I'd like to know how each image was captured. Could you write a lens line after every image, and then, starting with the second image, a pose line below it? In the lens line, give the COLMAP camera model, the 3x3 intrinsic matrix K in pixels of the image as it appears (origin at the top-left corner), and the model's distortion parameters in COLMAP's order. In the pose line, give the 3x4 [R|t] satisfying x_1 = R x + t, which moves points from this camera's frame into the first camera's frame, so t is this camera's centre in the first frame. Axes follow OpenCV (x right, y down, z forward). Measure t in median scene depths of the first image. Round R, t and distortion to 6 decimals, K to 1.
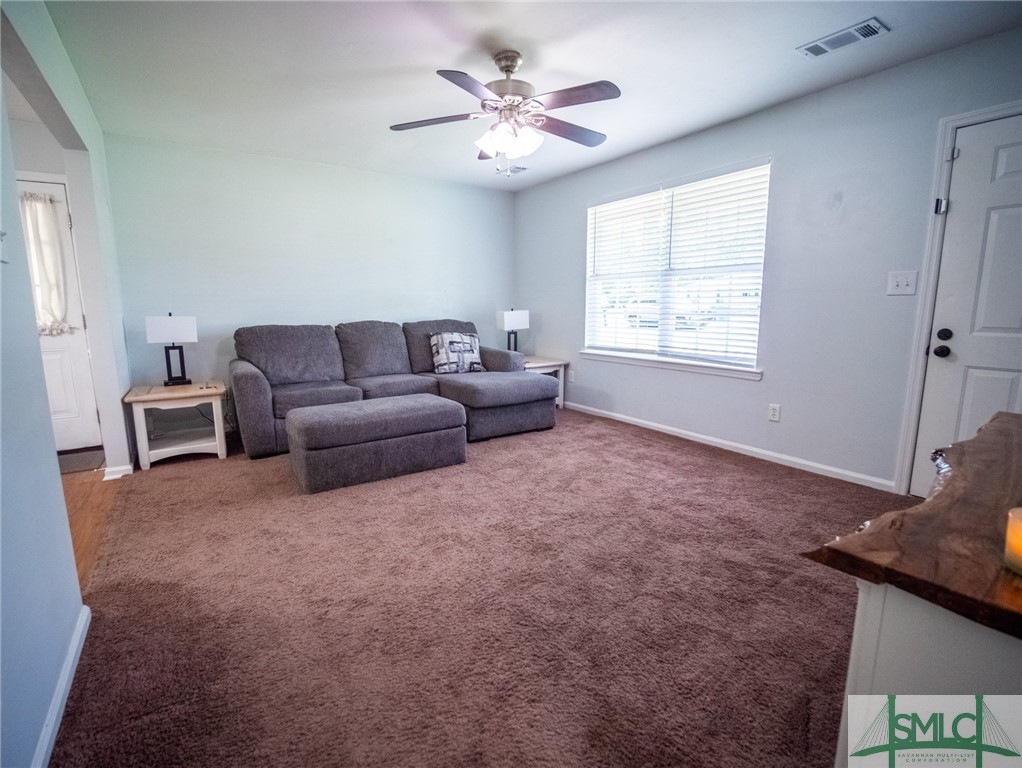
lens RADIAL K [[476.9, 0, 511.0], [0, 476.9, 384.0], [0, 0, 1]] dist [-0.000782, -0.000022]
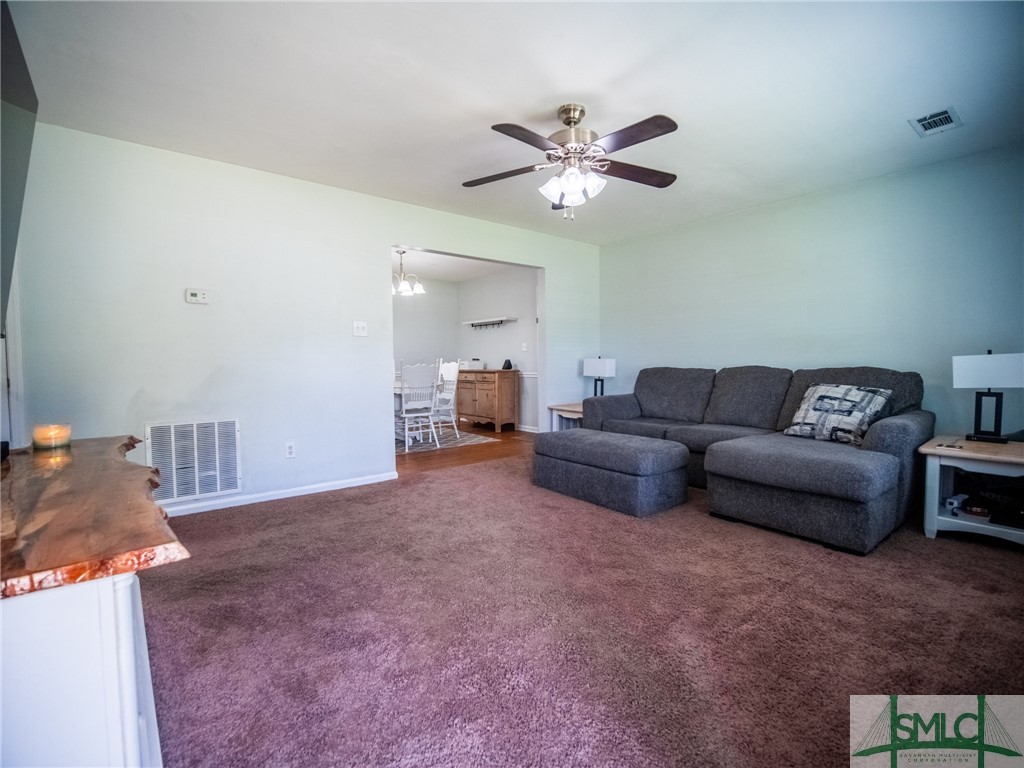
lens RADIAL K [[477.9, 0, 509.9], [0, 477.9, 397.6], [0, 0, 1]] dist [-0.001820, -0.000190]
pose [[0.072633, 0.081037, -0.994061, 0.698609], [-0.156518, 0.985270, 0.068884, -0.077133], [0.985001, 0.150586, 0.084247, 0.584507]]
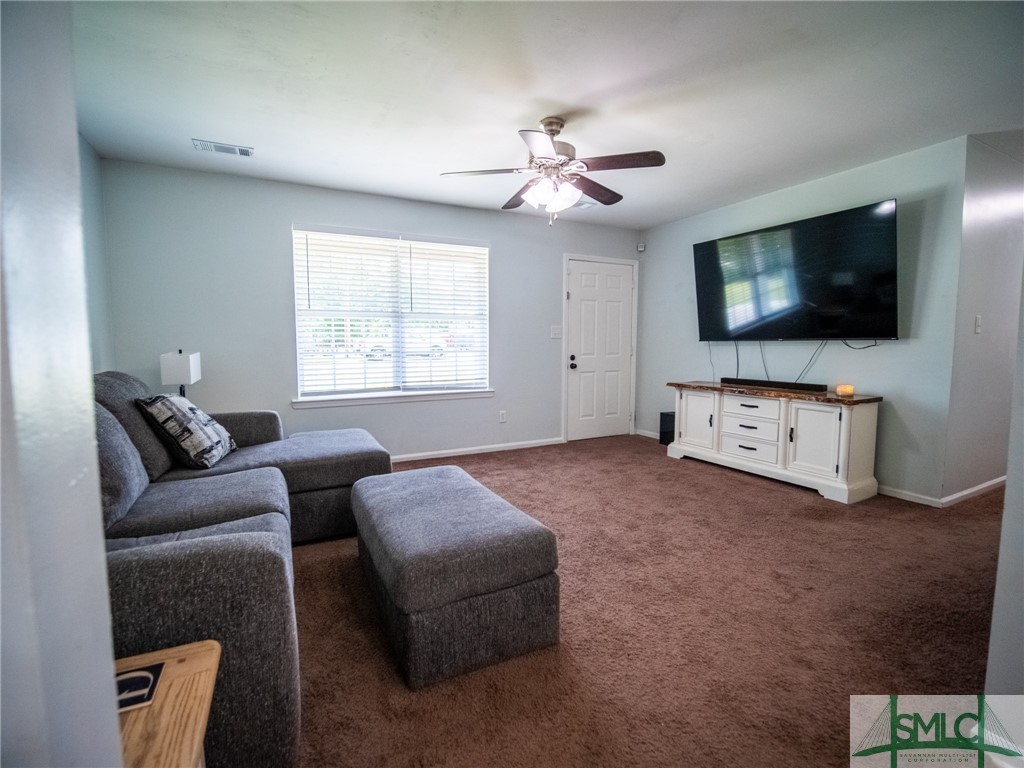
lens RADIAL K [[458.1, 0, 512.0], [0, 458.1, 384.0], [0, 0, 1]] dist [-0.001315, -0.000036]
pose [[0.135249, -0.086979, 0.986987, -0.749694], [0.163423, 0.984454, 0.064361, -0.112833], [-0.977241, 0.152592, 0.147361, 0.681414]]
